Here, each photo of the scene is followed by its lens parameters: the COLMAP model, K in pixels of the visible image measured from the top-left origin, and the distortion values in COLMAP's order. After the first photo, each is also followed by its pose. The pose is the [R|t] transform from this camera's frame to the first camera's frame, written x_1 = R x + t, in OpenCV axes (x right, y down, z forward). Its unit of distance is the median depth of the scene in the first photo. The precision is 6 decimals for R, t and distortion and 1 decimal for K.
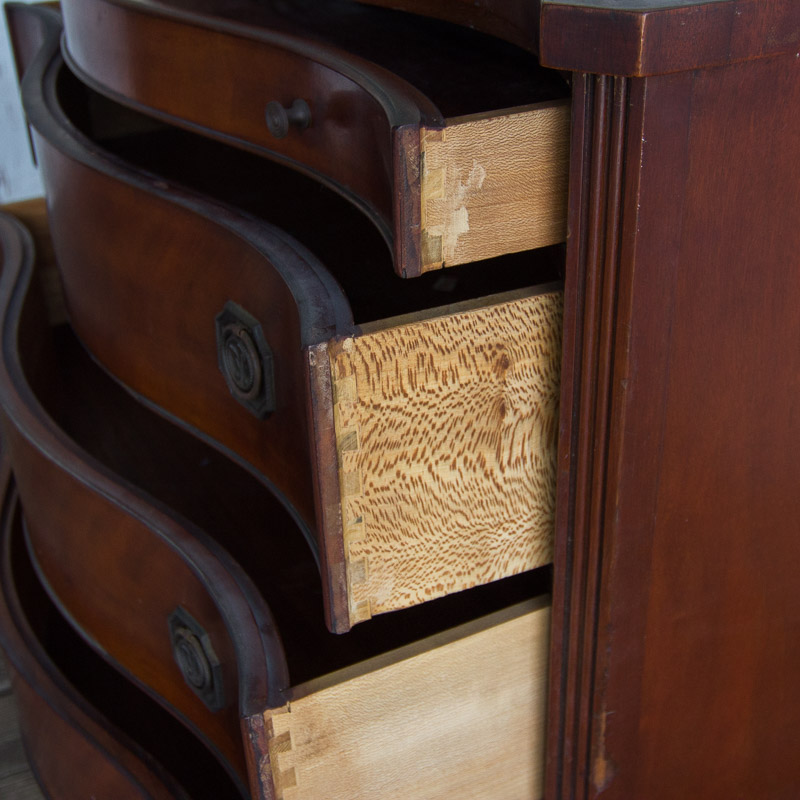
lens RADIAL K [[1245.4, 0, 400.0], [0, 1245.4, 399.3], [0, 0, 1]] dist [-0.002948, 0.000000]
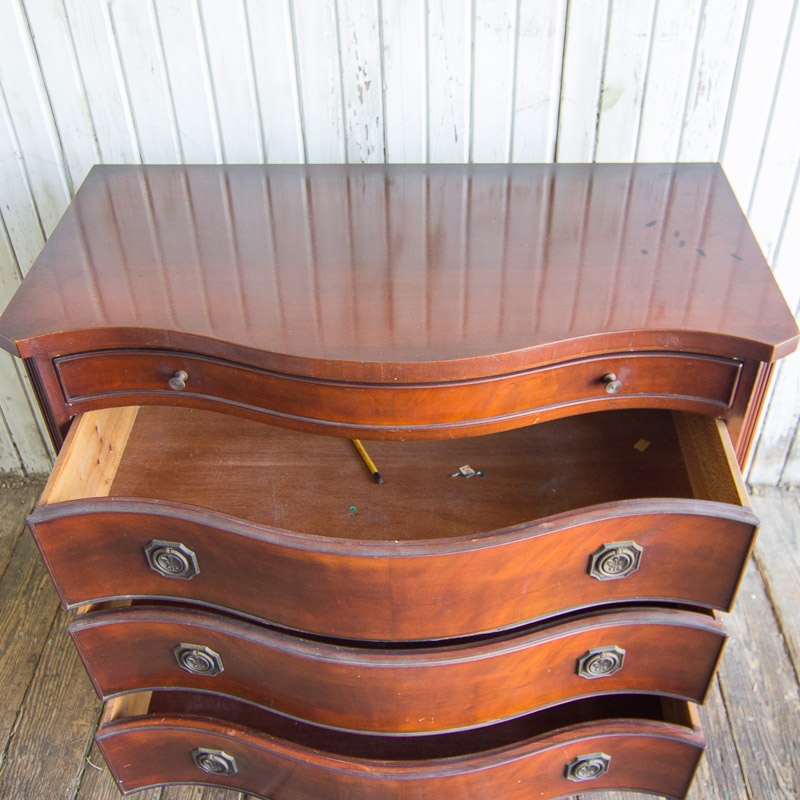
lens RADIAL K [[950.7, 0, 407.6], [0, 950.7, 403.7], [0, 0, 1]] dist [-0.004908, 0.000000]
pose [[0.460592, -0.566876, 0.683013, -1.421792], [0.442916, 0.813632, 0.376602, -1.091882], [-0.769208, 0.129057, 0.625830, 0.247340]]
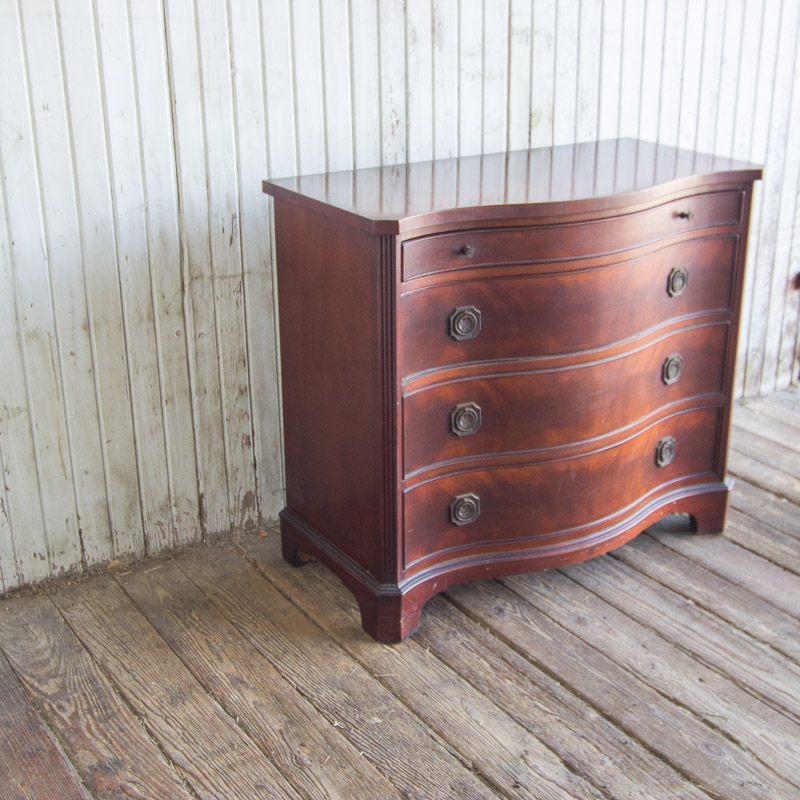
lens RADIAL K [[1245.4, 0, 401.0], [0, 1245.4, 407.6], [0, 0, 1]] dist [-0.002948, 0.000000]
pose [[-0.110495, -0.339896, 0.933949, -3.755607], [0.493537, 0.796891, 0.348406, -1.600278], [-0.862677, 0.499436, 0.079699, 1.853740]]
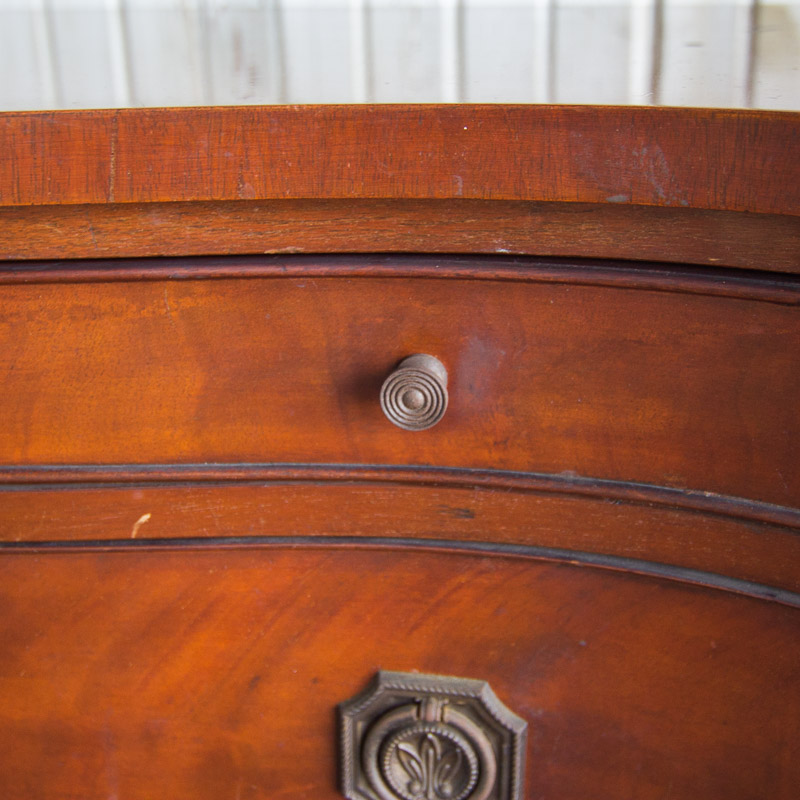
lens RADIAL K [[1245.4, 0, 398.3], [0, 1245.4, 397.3], [0, 0, 1]] dist [-0.002948, 0.000000]
pose [[0.703862, -0.247993, 0.665641, -0.359433], [0.356419, 0.933877, -0.028958, -0.247460], [-0.614446, 0.257630, 0.745710, 0.664238]]
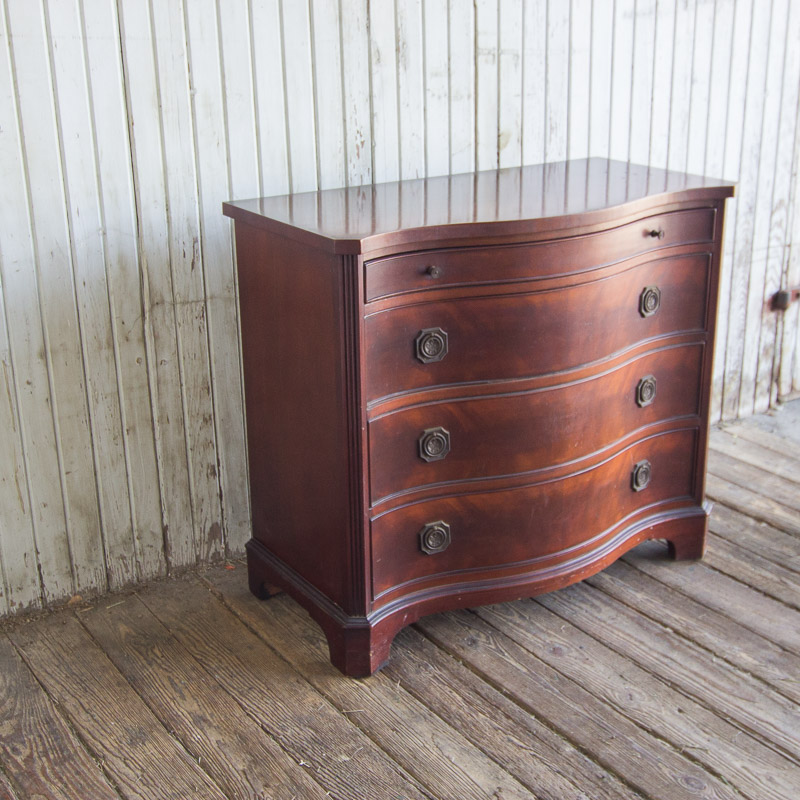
lens RADIAL K [[1245.4, 0, 400.5], [0, 1245.4, 408.3], [0, 0, 1]] dist [-0.002948, 0.000000]
pose [[-0.126321, -0.314089, 0.940952, -3.668359], [0.499770, 0.799224, 0.333873, -1.519525], [-0.856897, 0.512435, 0.056013, 1.828231]]
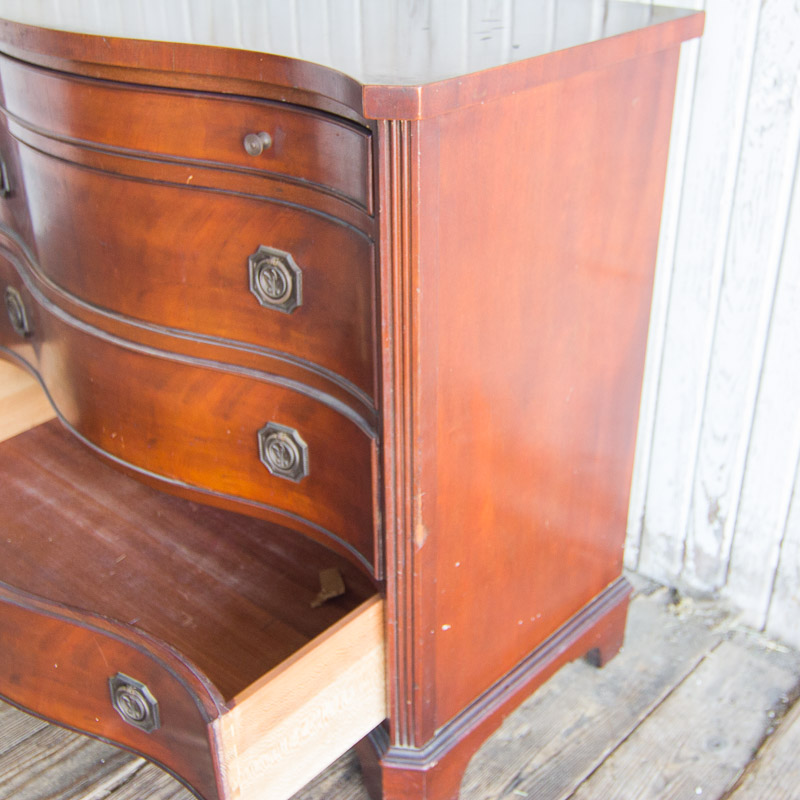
lens RADIAL K [[1111.2, 0, 405.9], [0, 1111.2, 407.2], [0, 0, 1]] dist [-0.009807, 0.000000]
pose [[0.927485, -0.165810, 0.335081, -0.368891], [0.168563, 0.985466, 0.021068, 0.107575], [-0.333704, 0.036942, 0.941954, -0.458092]]
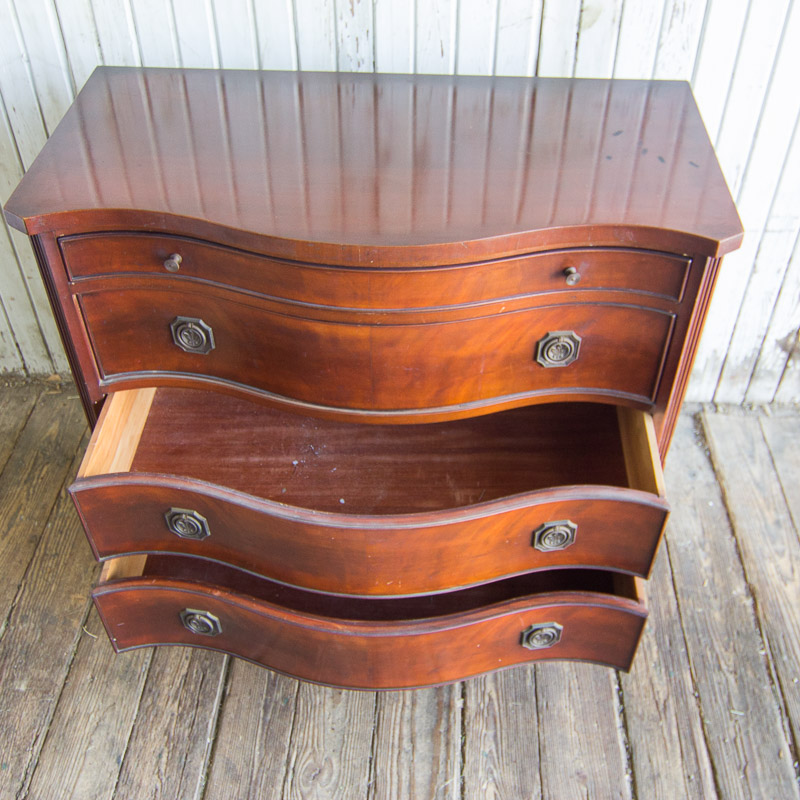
lens RADIAL K [[950.7, 0, 407.6], [0, 950.7, 403.3], [0, 0, 1]] dist [-0.004908, 0.000000]
pose [[0.475374, -0.587195, 0.655150, -1.590773], [0.418363, 0.805963, 0.418803, -1.022973], [-0.773946, 0.075003, 0.628795, 0.121124]]
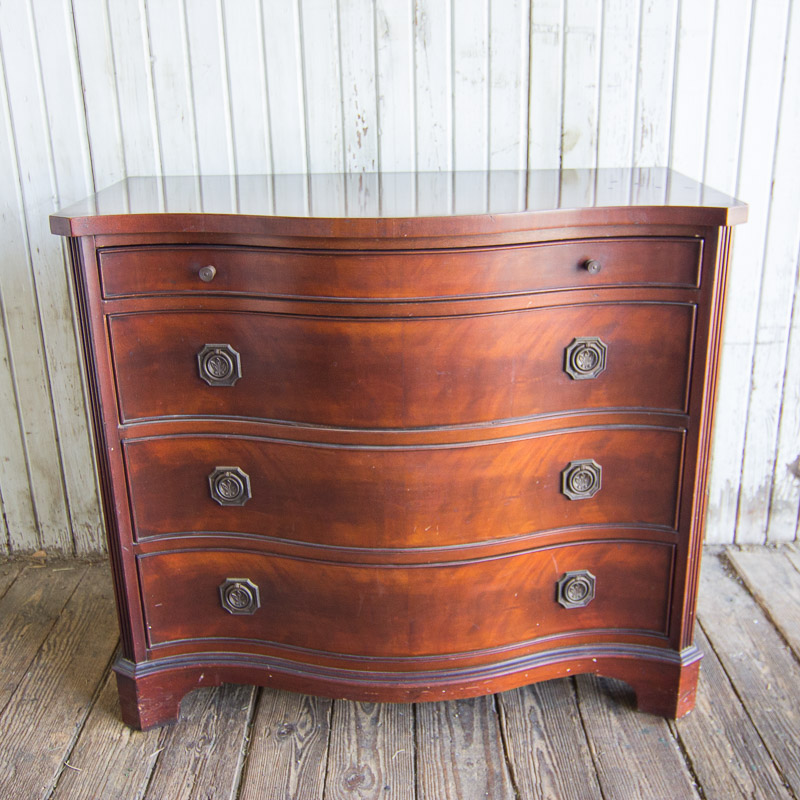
lens RADIAL K [[981.4, 0, 408.5], [0, 981.4, 402.0], [0, 0, 1]] dist [-0.004185, 0.000000]
pose [[0.421959, -0.295327, 0.857165, -2.064799], [0.450014, 0.888990, 0.084762, -0.362787], [-0.787044, 0.349970, 0.508019, 0.415564]]
